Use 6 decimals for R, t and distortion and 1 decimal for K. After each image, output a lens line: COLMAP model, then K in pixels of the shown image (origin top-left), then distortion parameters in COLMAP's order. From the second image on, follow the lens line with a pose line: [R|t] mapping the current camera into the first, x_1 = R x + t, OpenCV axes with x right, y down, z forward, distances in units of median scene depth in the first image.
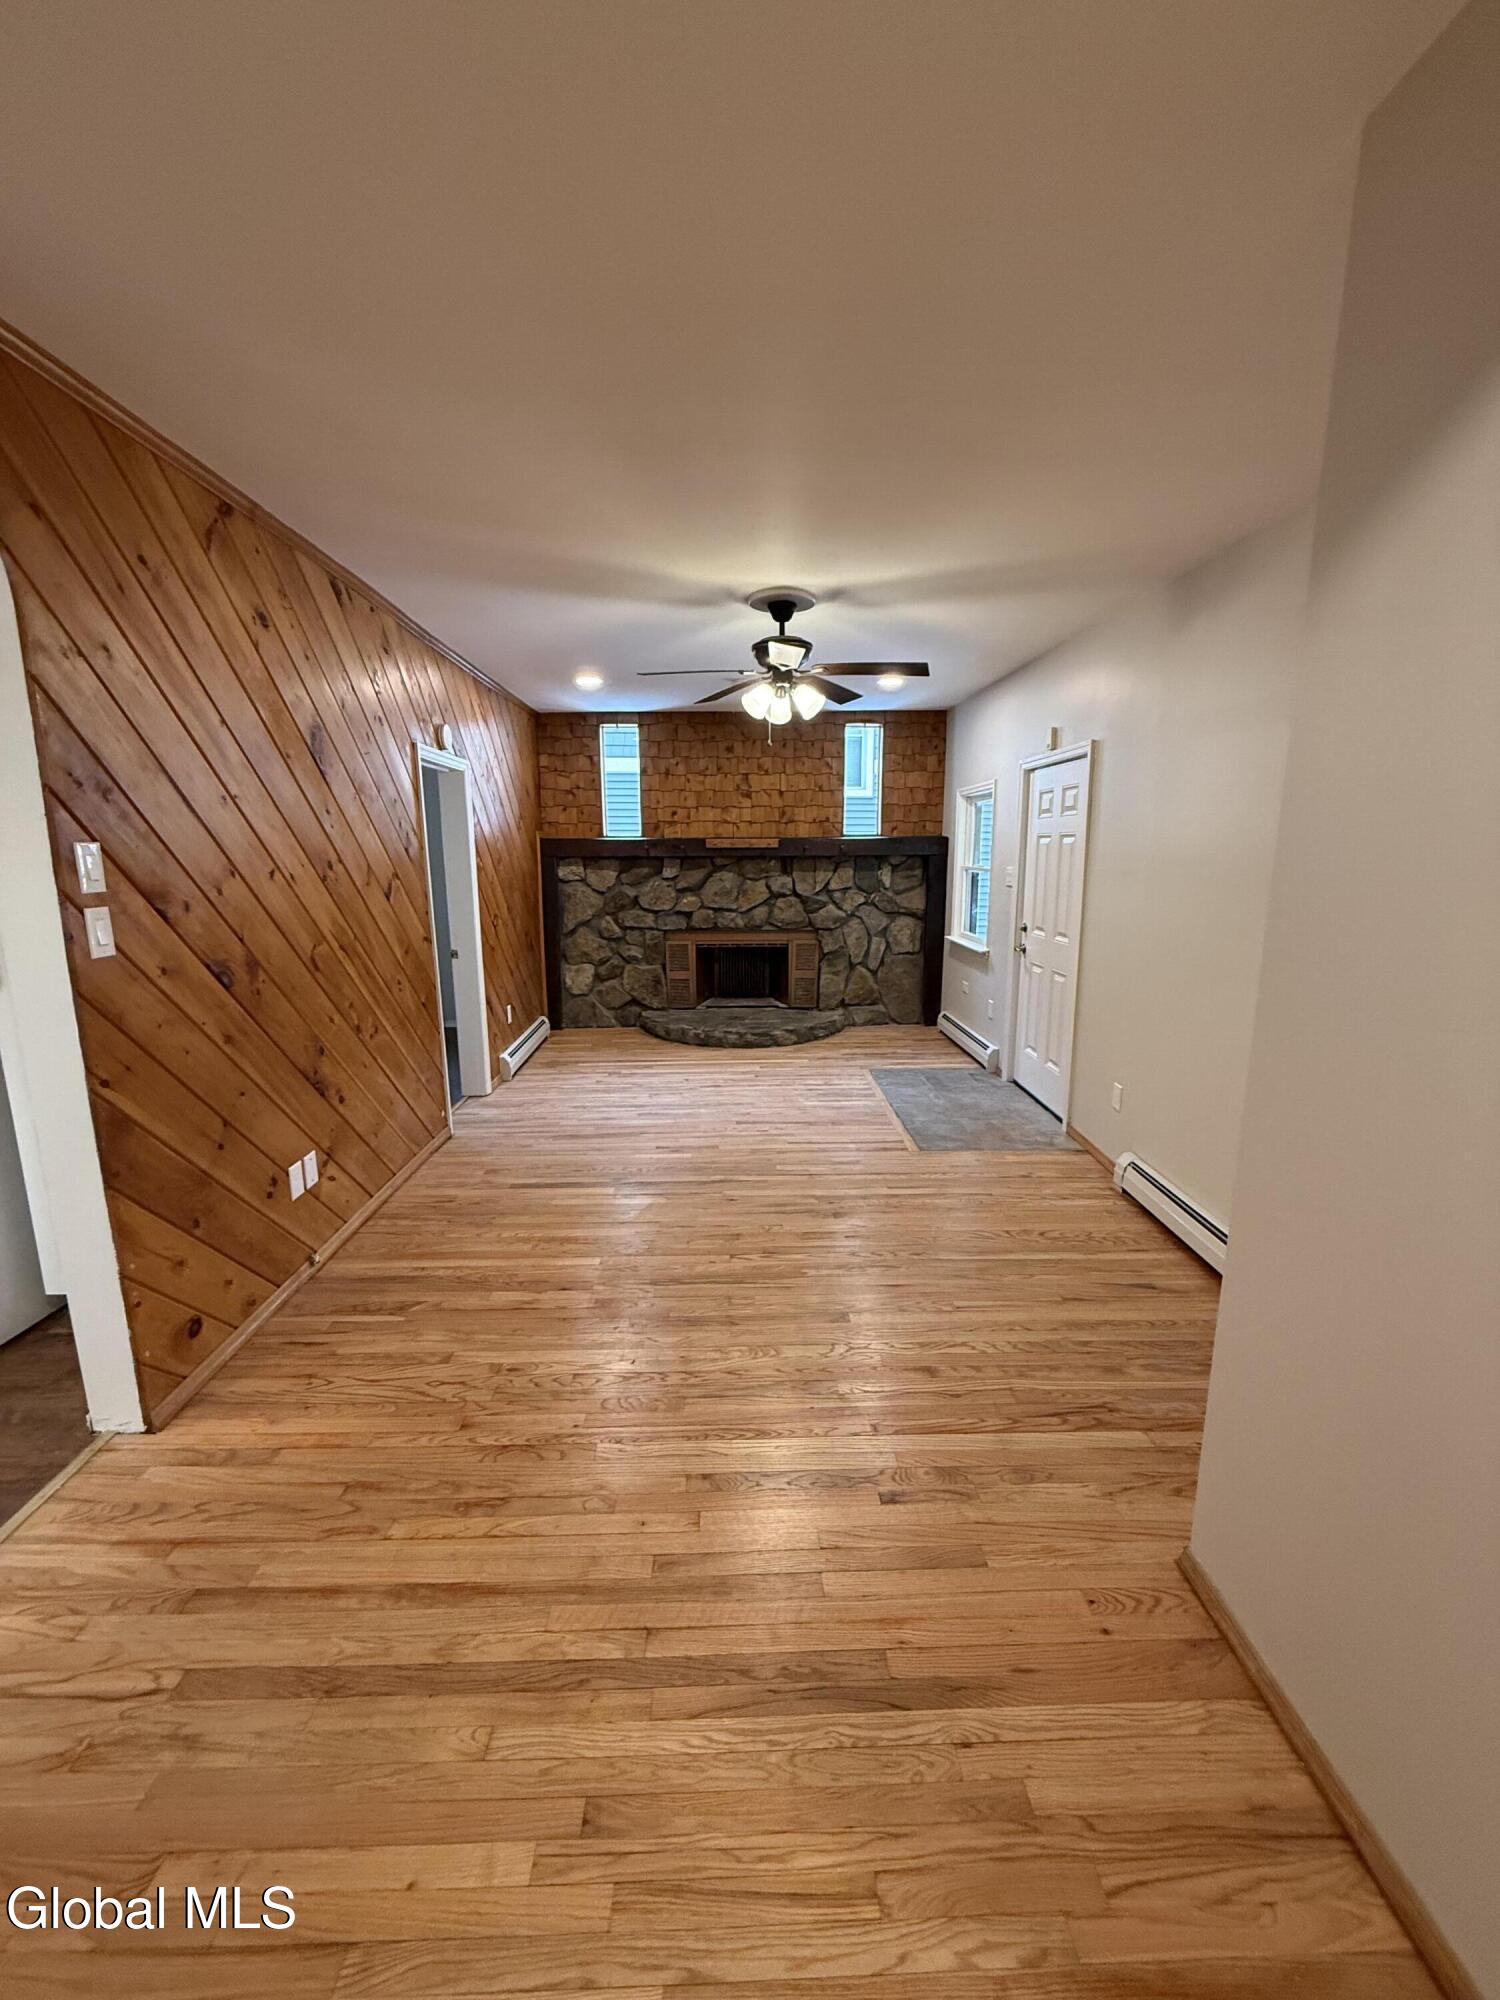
lens RADIAL K [[799.6, 0, 743.5], [0, 799.6, 993.7], [0, 0, 1]] dist [-0.000300, -0.000440]
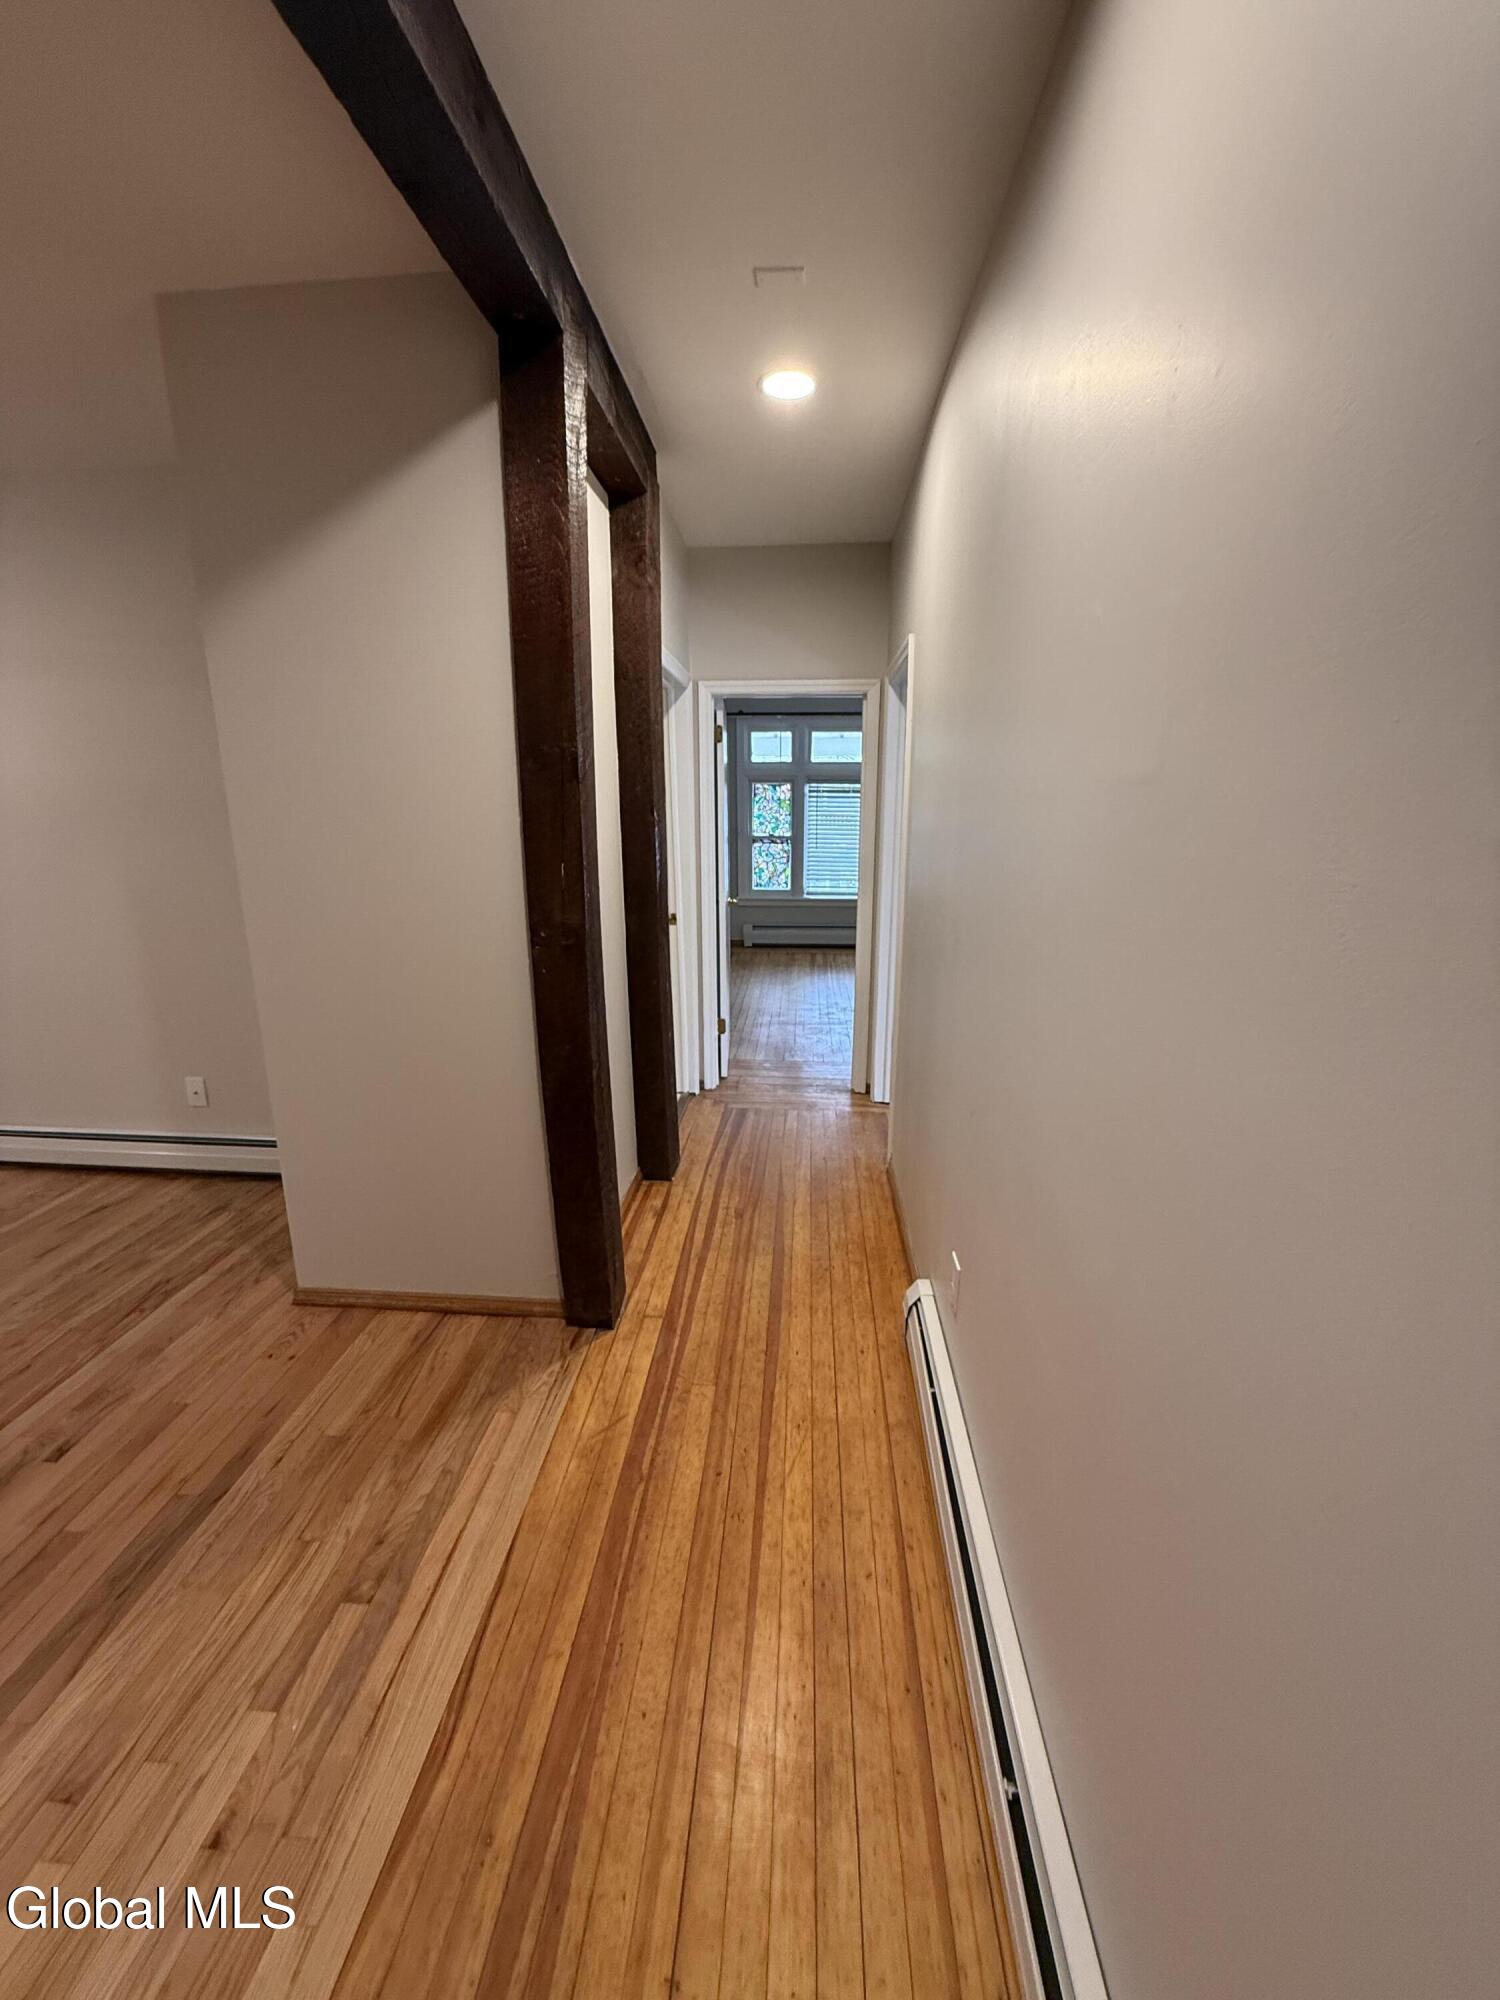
lens RADIAL K [[799.6, 0, 743.5], [0, 799.6, 993.7], [0, 0, 1]] dist [-0.000300, -0.000440]
pose [[0.104858, -0.228215, 0.967948, -0.552599], [0.173339, 0.962609, 0.208178, 0.020669], [-0.979264, 0.145954, 0.140496, -0.057748]]
